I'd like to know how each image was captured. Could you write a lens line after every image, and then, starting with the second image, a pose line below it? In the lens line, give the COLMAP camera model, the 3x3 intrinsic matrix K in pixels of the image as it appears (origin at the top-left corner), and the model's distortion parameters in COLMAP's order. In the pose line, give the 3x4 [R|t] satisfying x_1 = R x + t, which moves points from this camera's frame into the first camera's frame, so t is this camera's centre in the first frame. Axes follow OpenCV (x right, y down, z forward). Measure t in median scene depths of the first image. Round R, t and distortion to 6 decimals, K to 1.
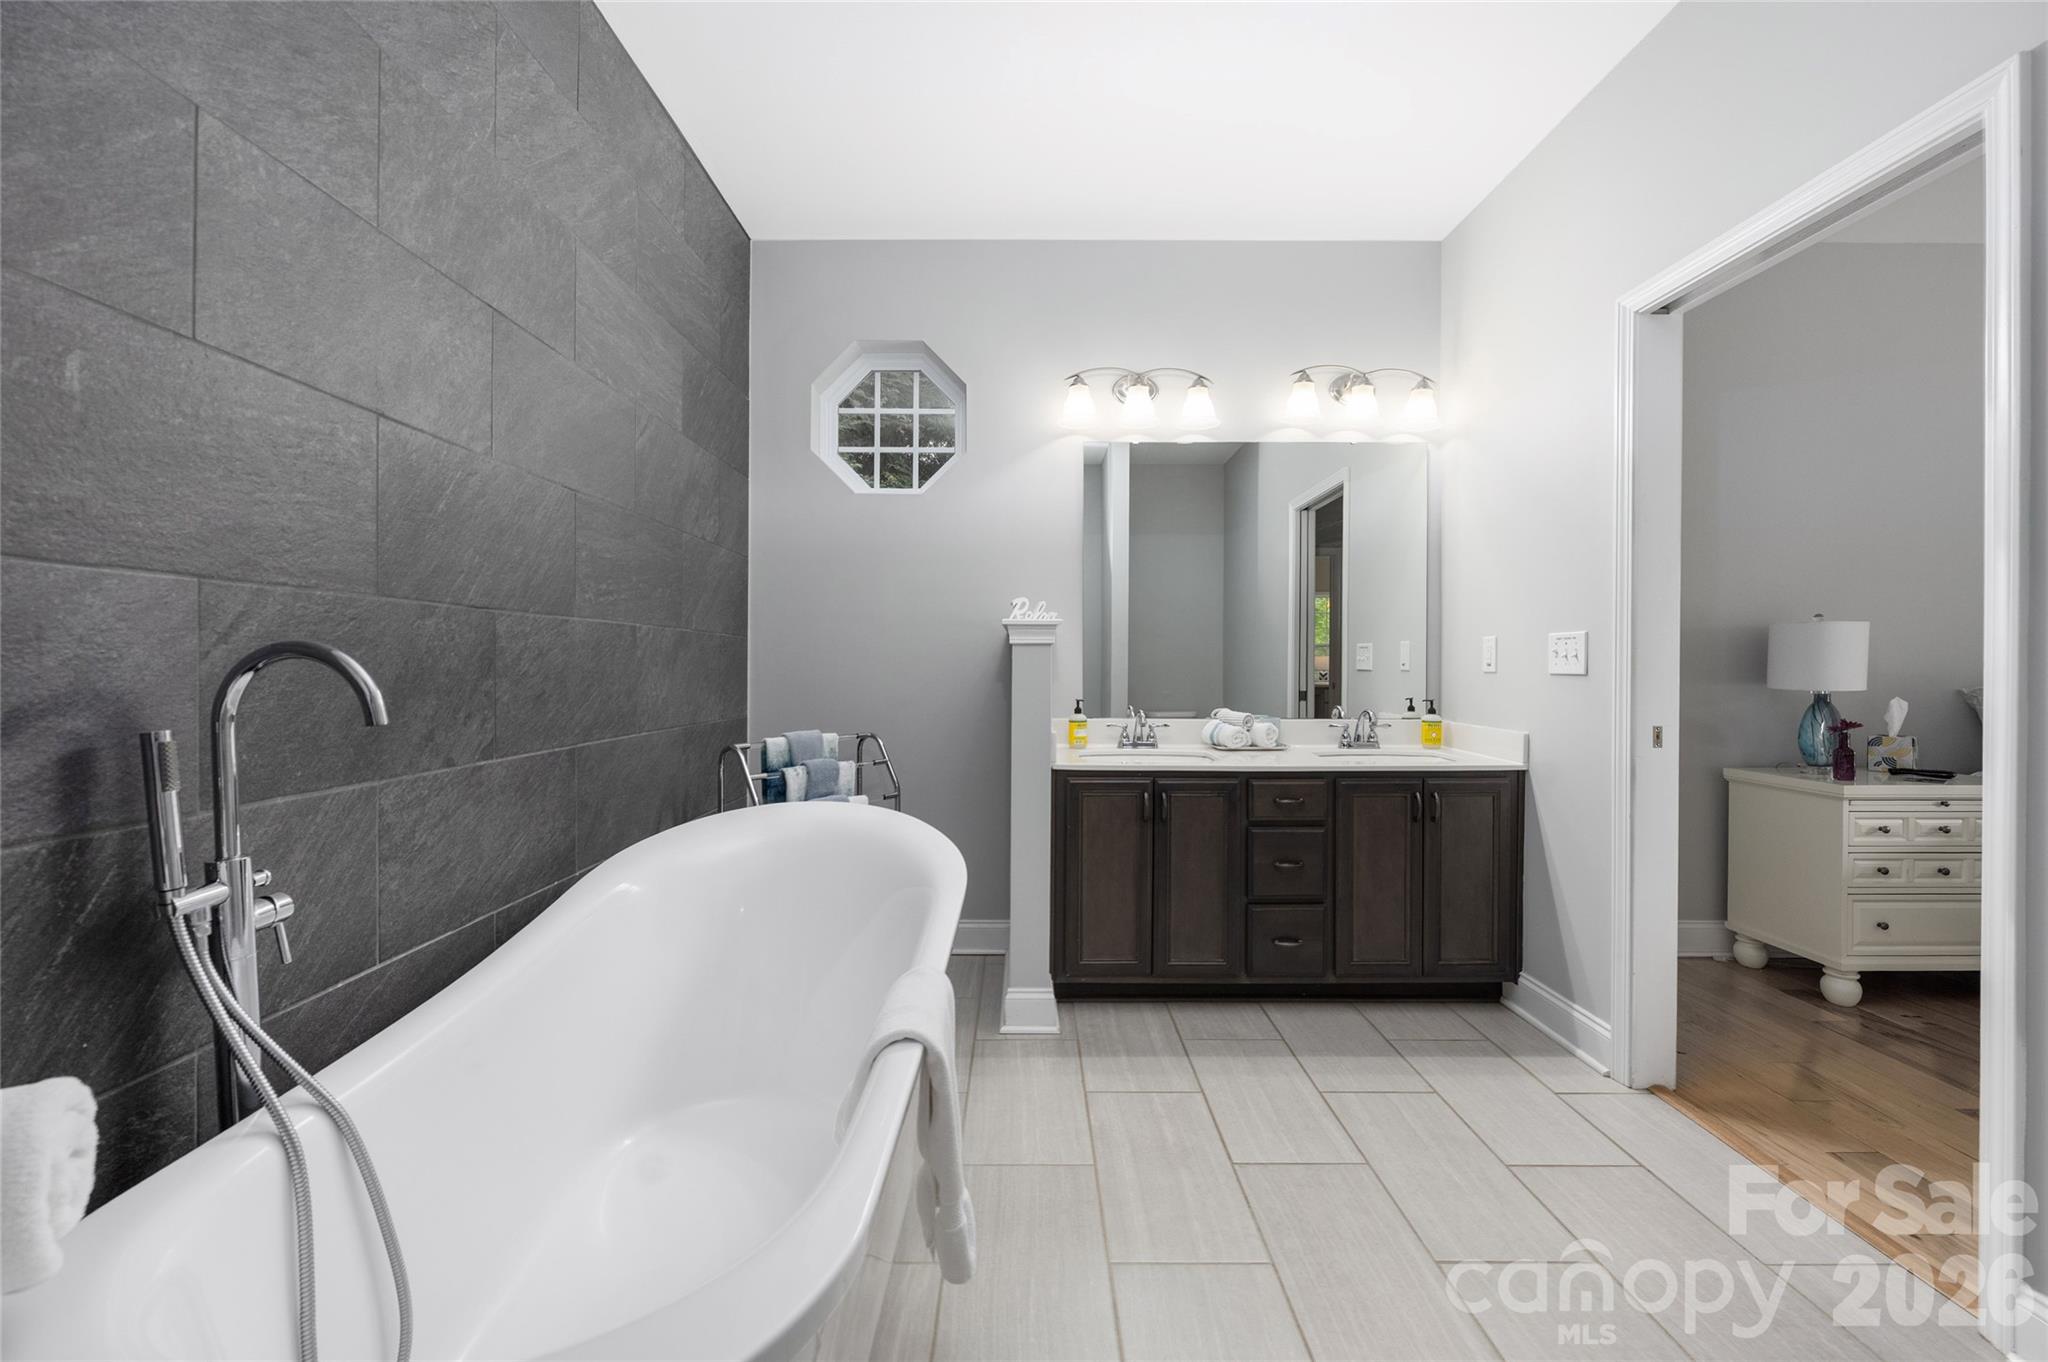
lens RADIAL K [[822.0, 0, 1021.2], [0, 822.0, 673.4], [0, 0, 1]] dist [-0.005480, 0.000275]
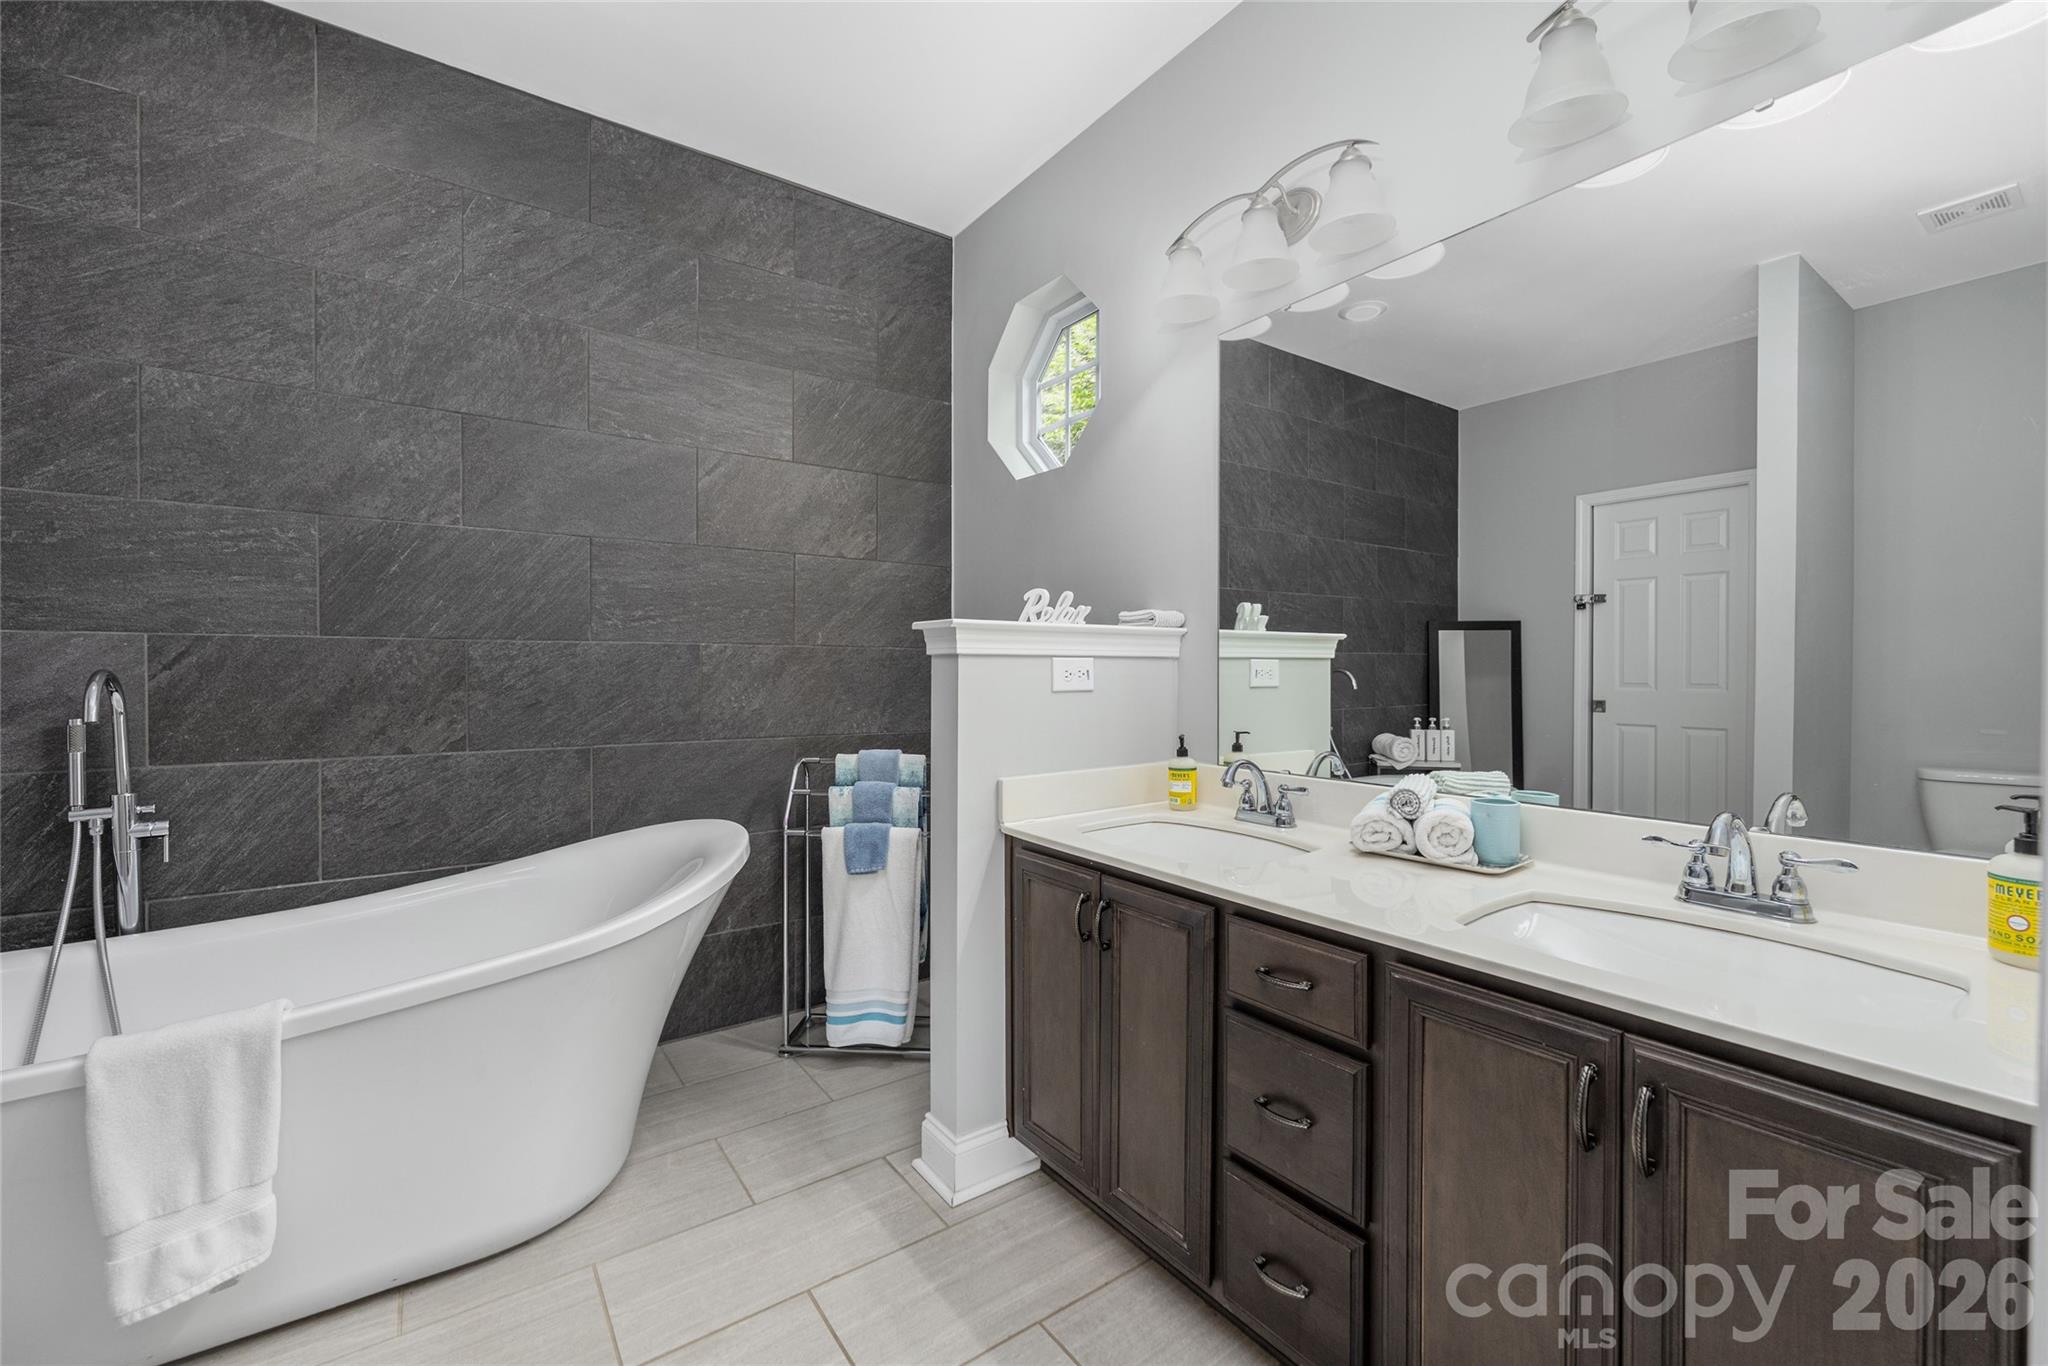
lens RADIAL K [[831.0, 0, 1024.0], [0, 831.0, 683.0], [0, 0, 1]] dist [-0.001741, -0.000324]
pose [[0.584478, 0.014106, -0.811287, 1.044238], [-0.009392, 0.999900, 0.010619, -0.031549], [0.811355, 0.001413, 0.584552, 1.002749]]
